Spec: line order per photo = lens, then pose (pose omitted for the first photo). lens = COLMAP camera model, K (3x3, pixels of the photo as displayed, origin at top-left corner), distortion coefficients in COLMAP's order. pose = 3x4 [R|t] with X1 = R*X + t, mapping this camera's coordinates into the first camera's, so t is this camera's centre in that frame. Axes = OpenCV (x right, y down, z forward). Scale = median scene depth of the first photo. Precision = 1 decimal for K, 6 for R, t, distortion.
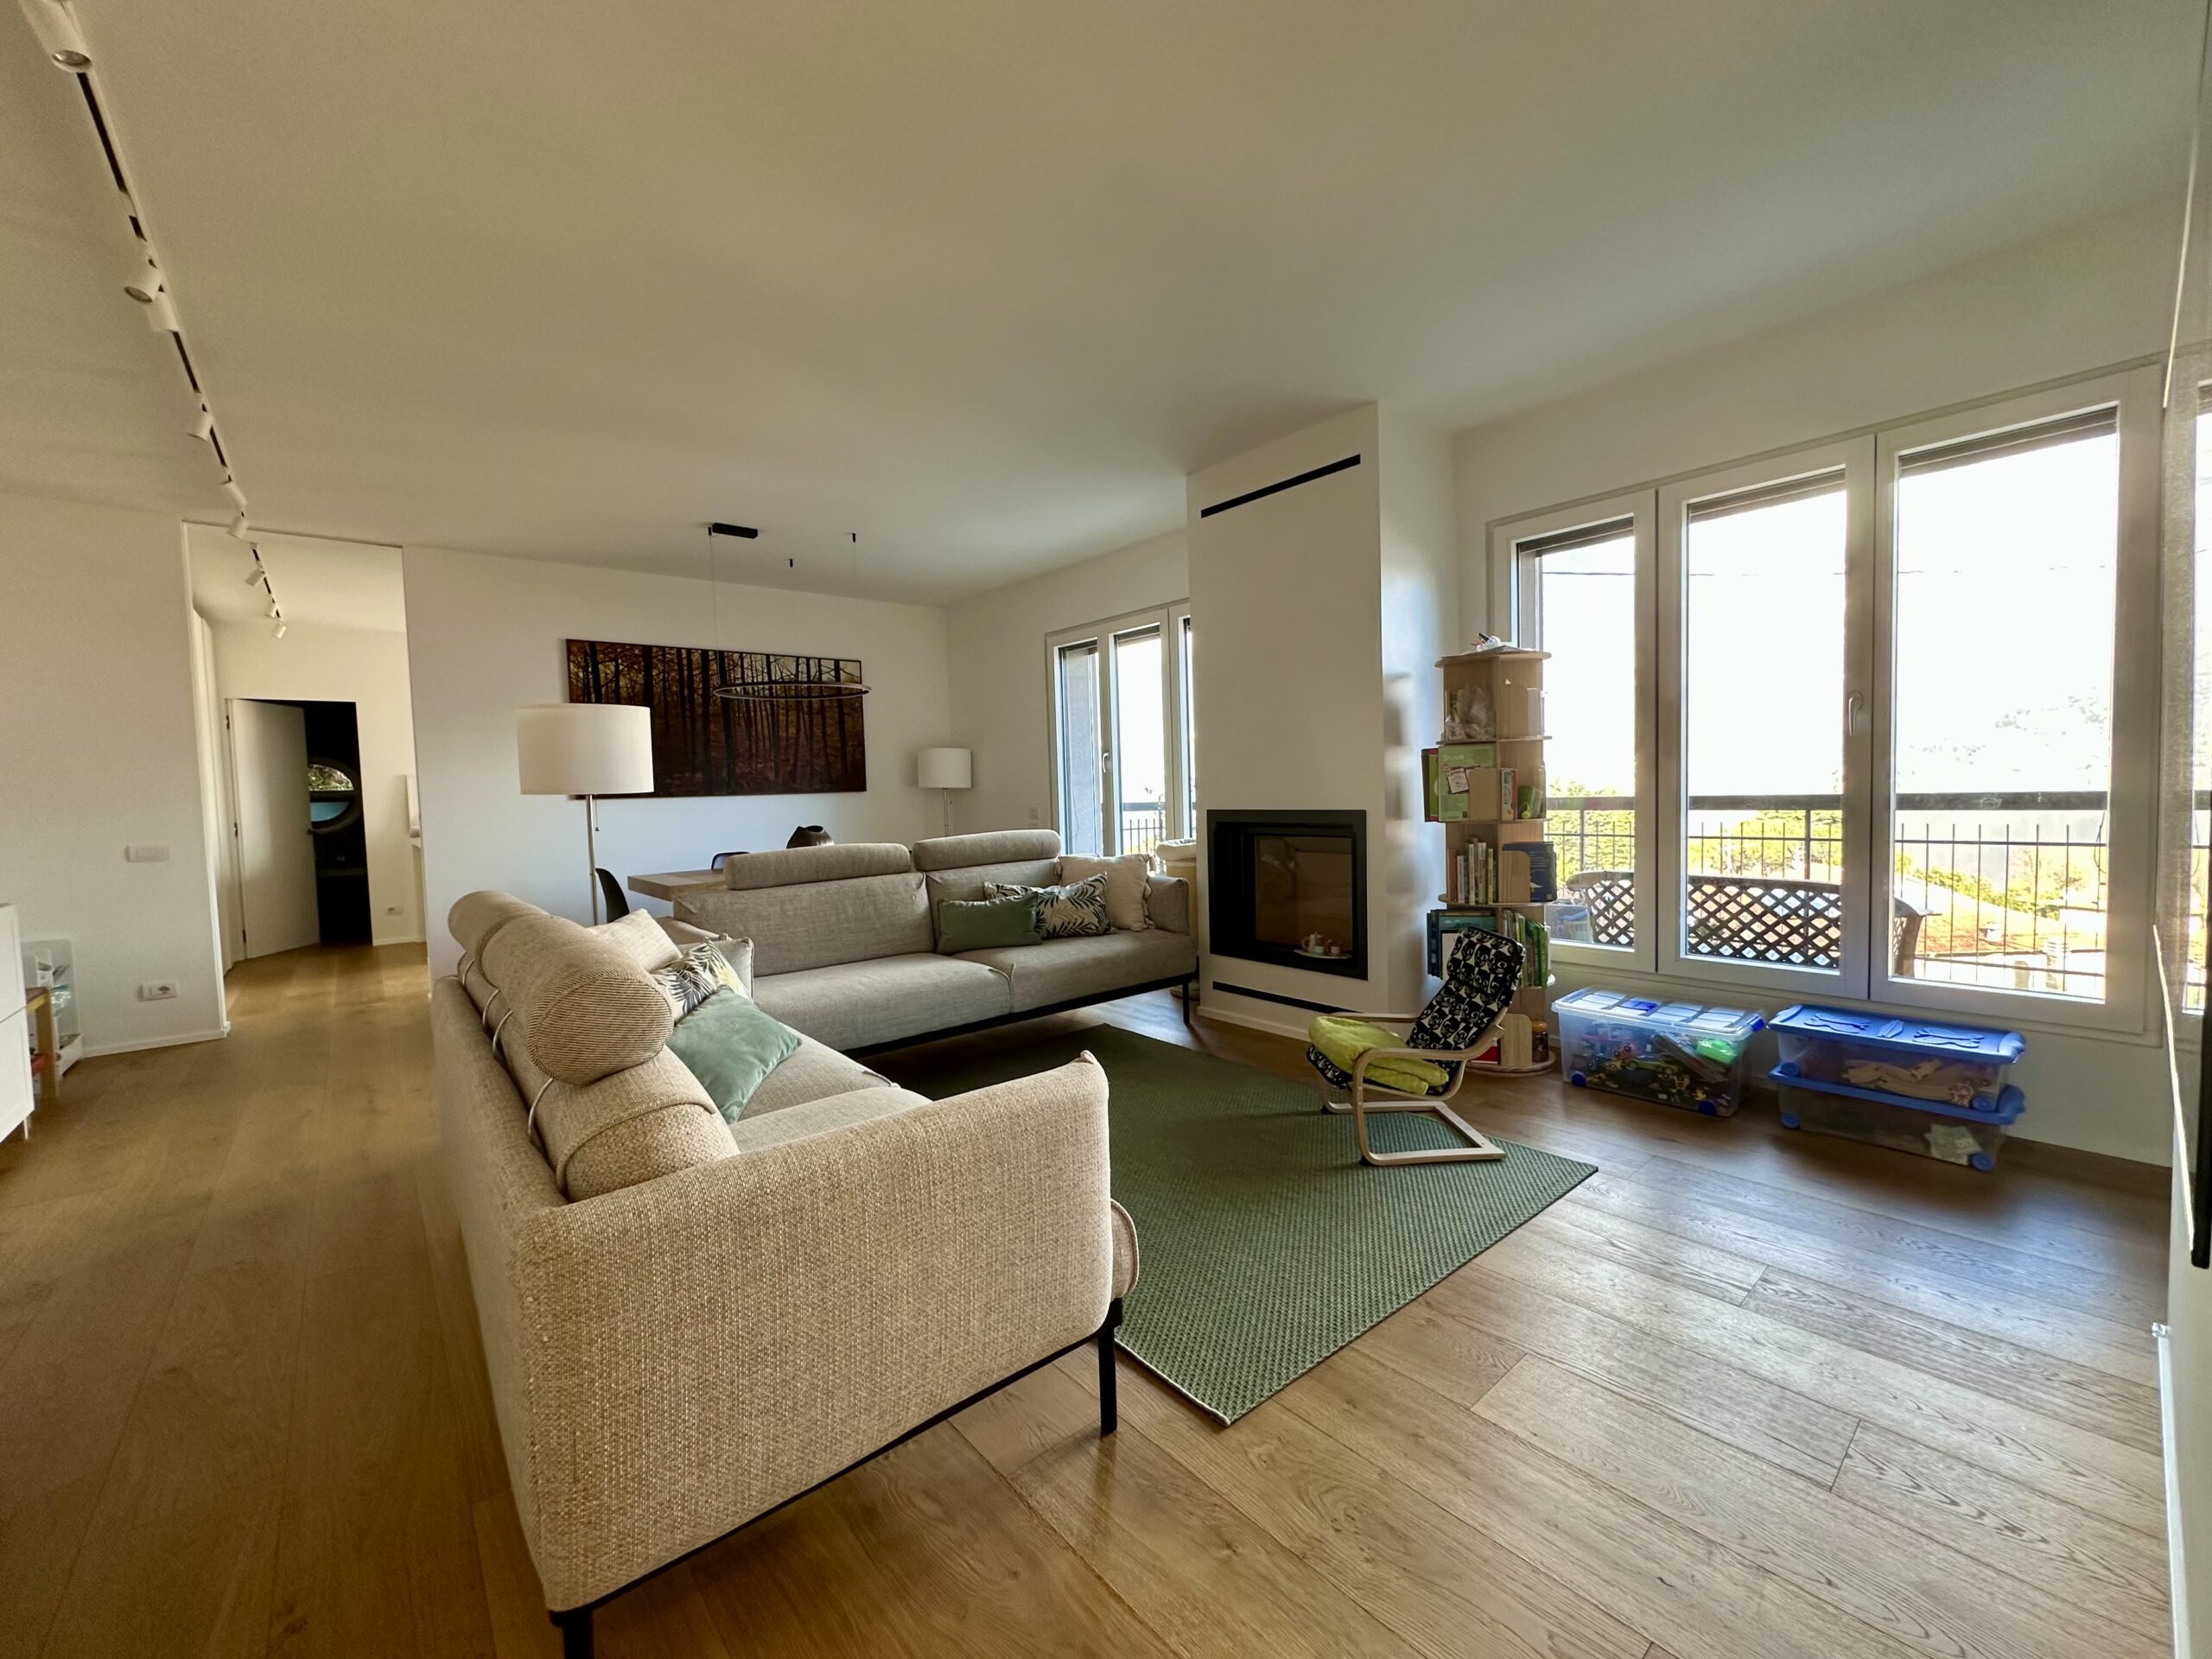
lens RADIAL K [[882.8, 0, 1105.4], [0, 882.8, 829.3], [0, 0, 1]] dist [-0.003573, 0.001099]
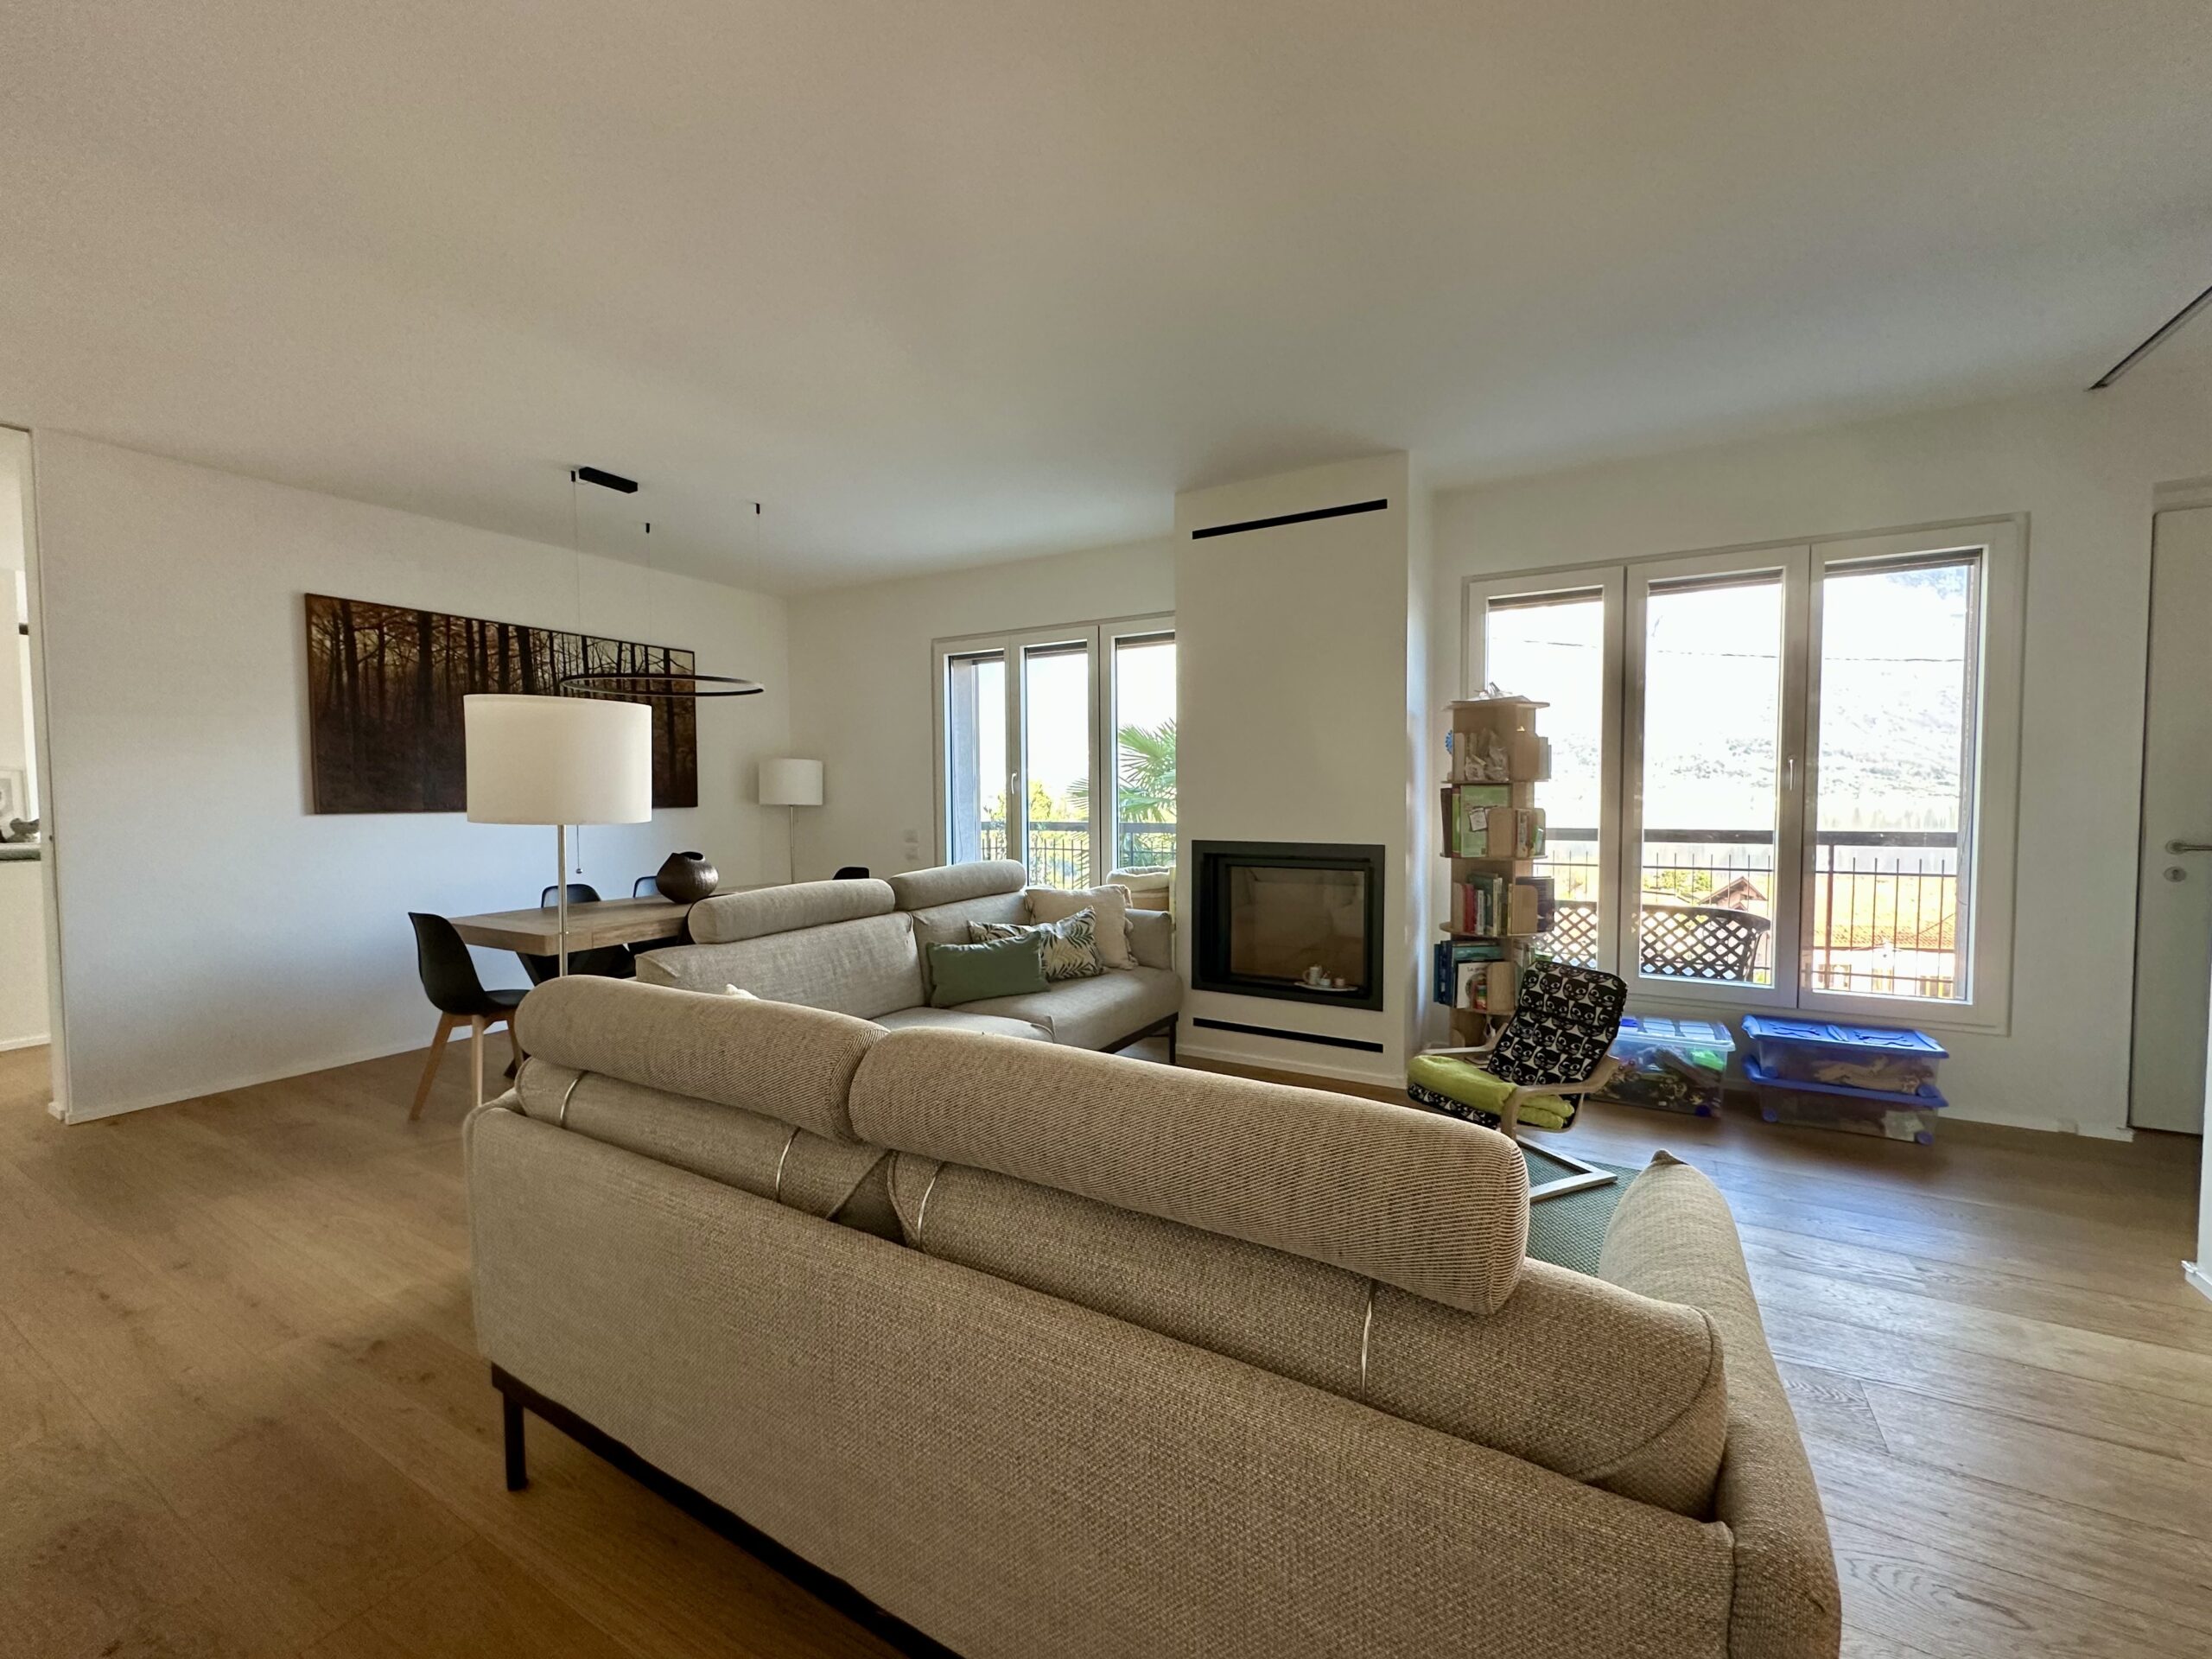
lens RADIAL K [[882.8, 0, 1105.4], [0, 882.8, 829.3], [0, 0, 1]] dist [-0.003573, 0.001099]
pose [[0.940560, 0.011075, 0.339448, -0.346530], [-0.006624, 0.999876, -0.014269, -0.022552], [-0.339564, 0.011172, 0.940517, 0.141665]]
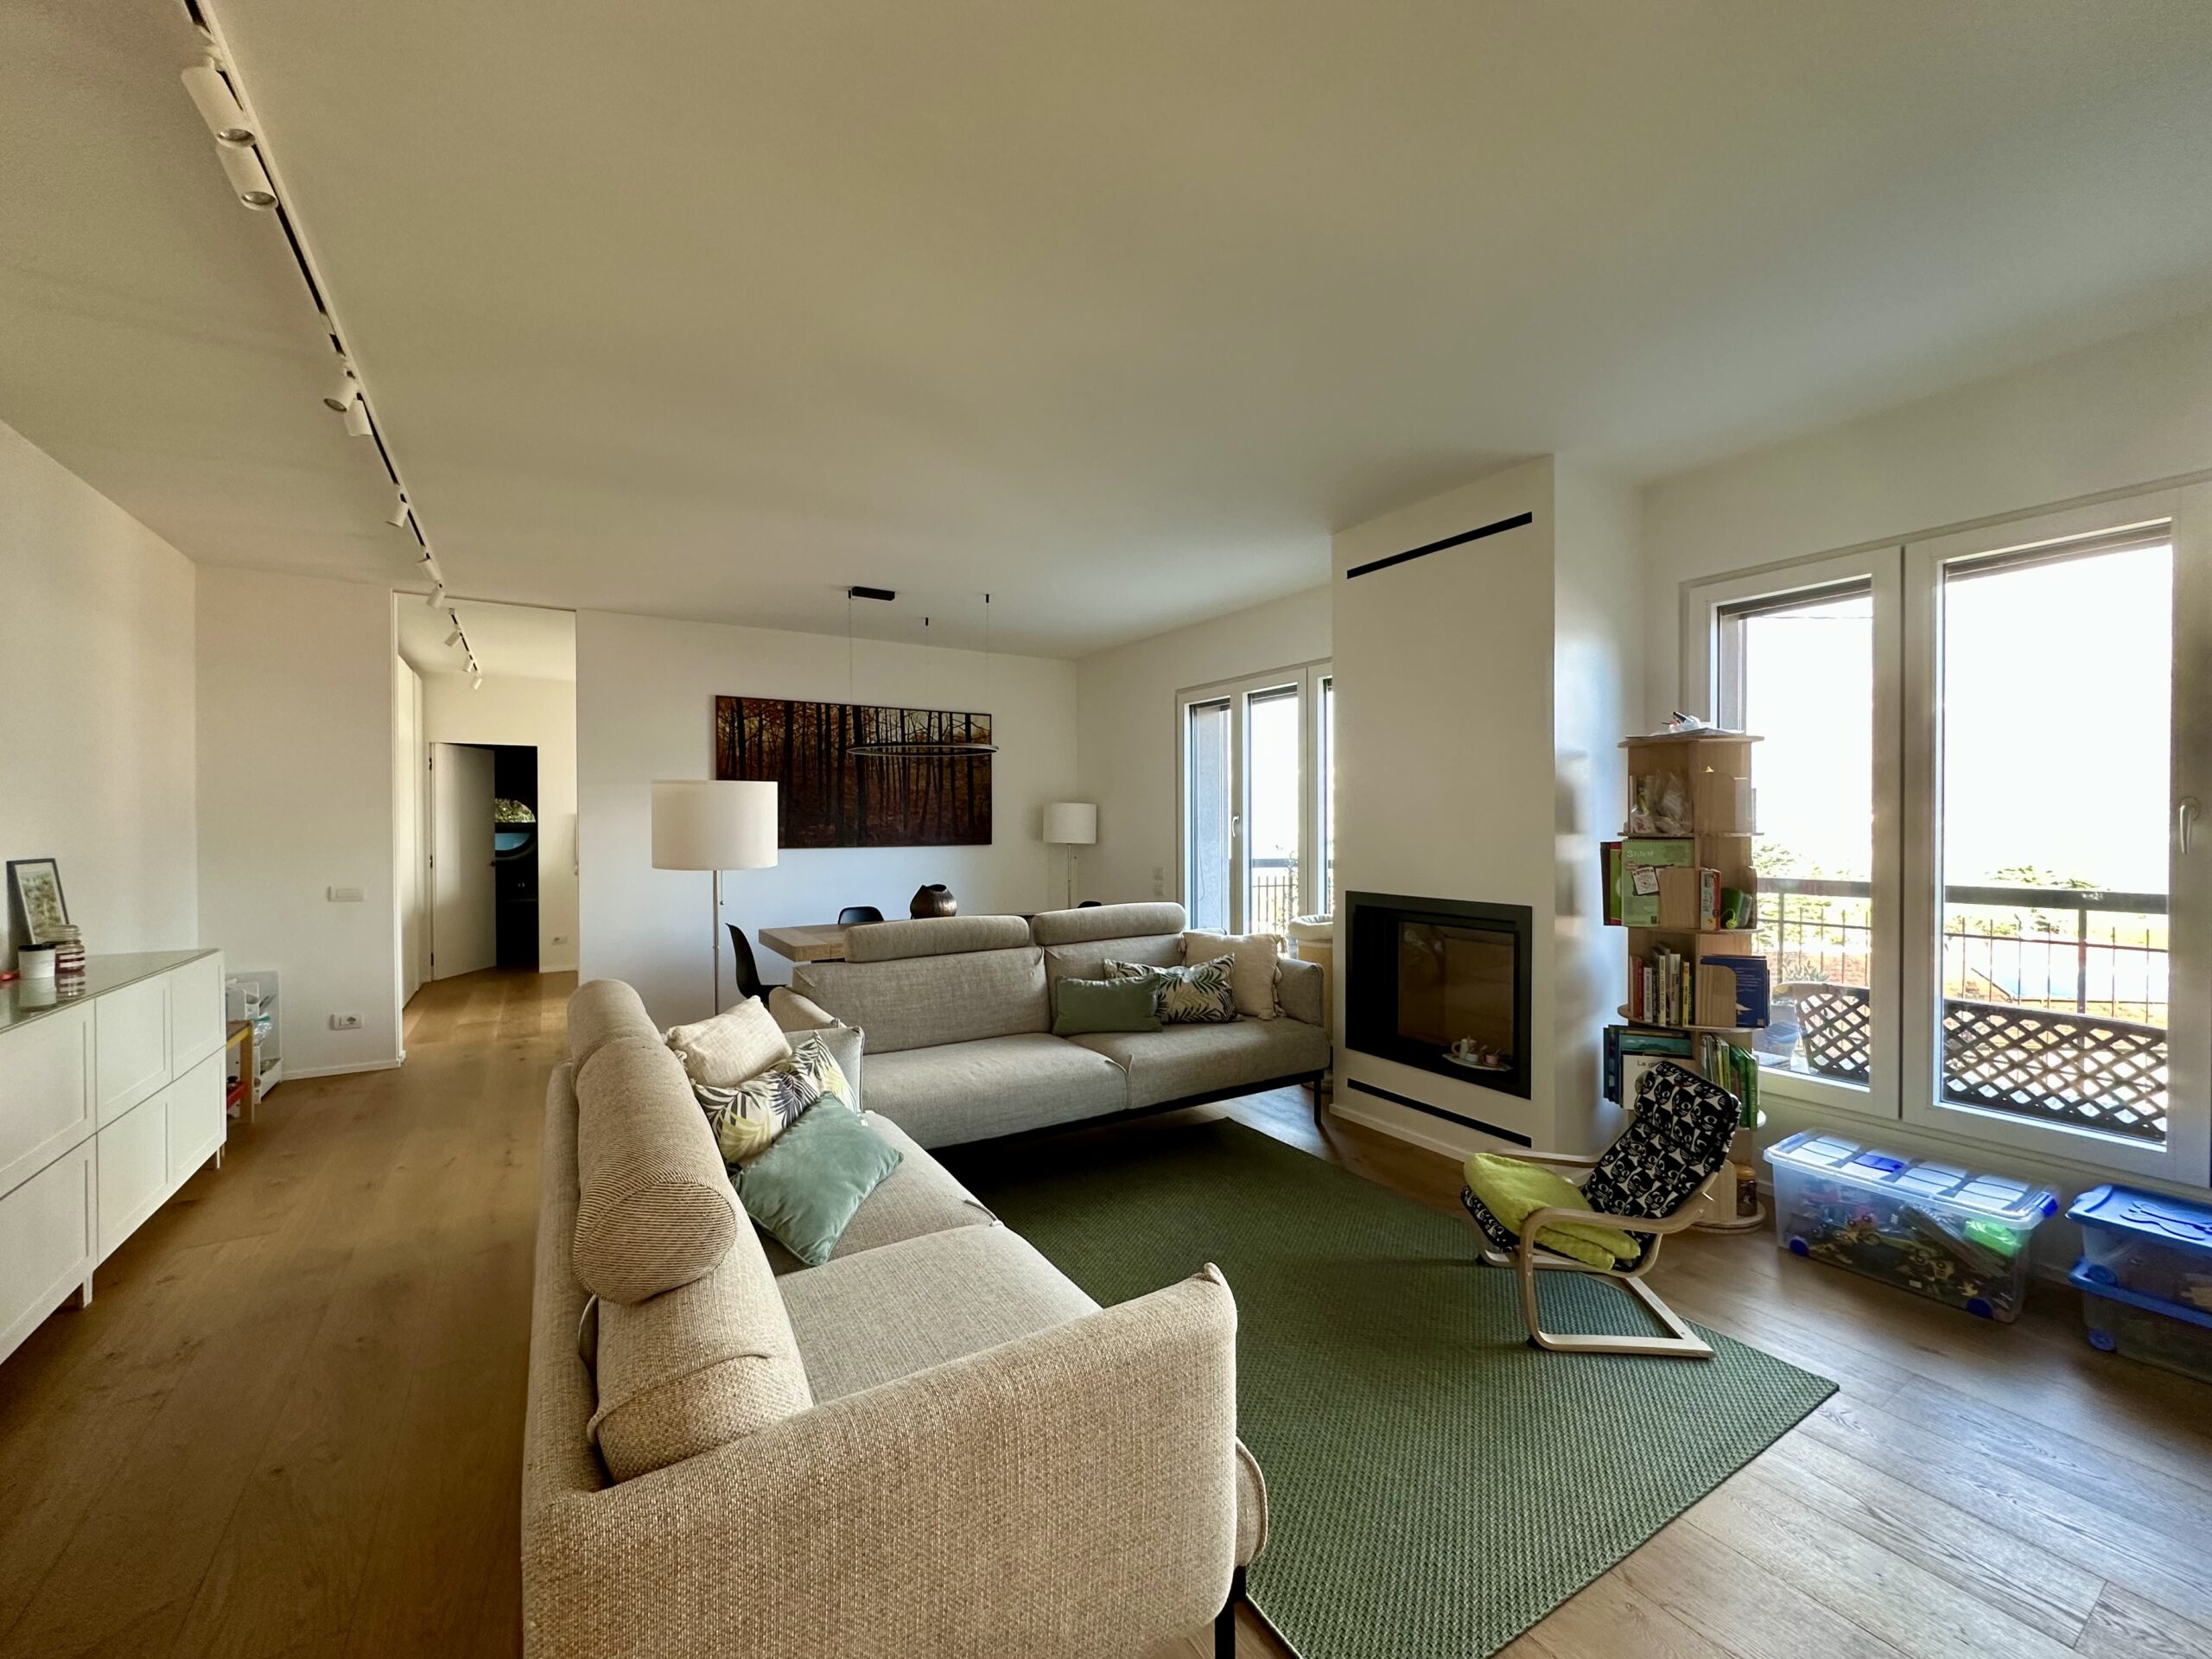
lens RADIAL K [[882.9, 0, 1105.9], [0, 882.9, 829.8], [0, 0, 1]] dist [-0.001539, -0.000009]
pose [[0.989604, 0.027766, -0.141117, -0.005577], [-0.033140, 0.998807, -0.035879, -0.051184], [0.139952, 0.040182, 0.989343, 0.056624]]
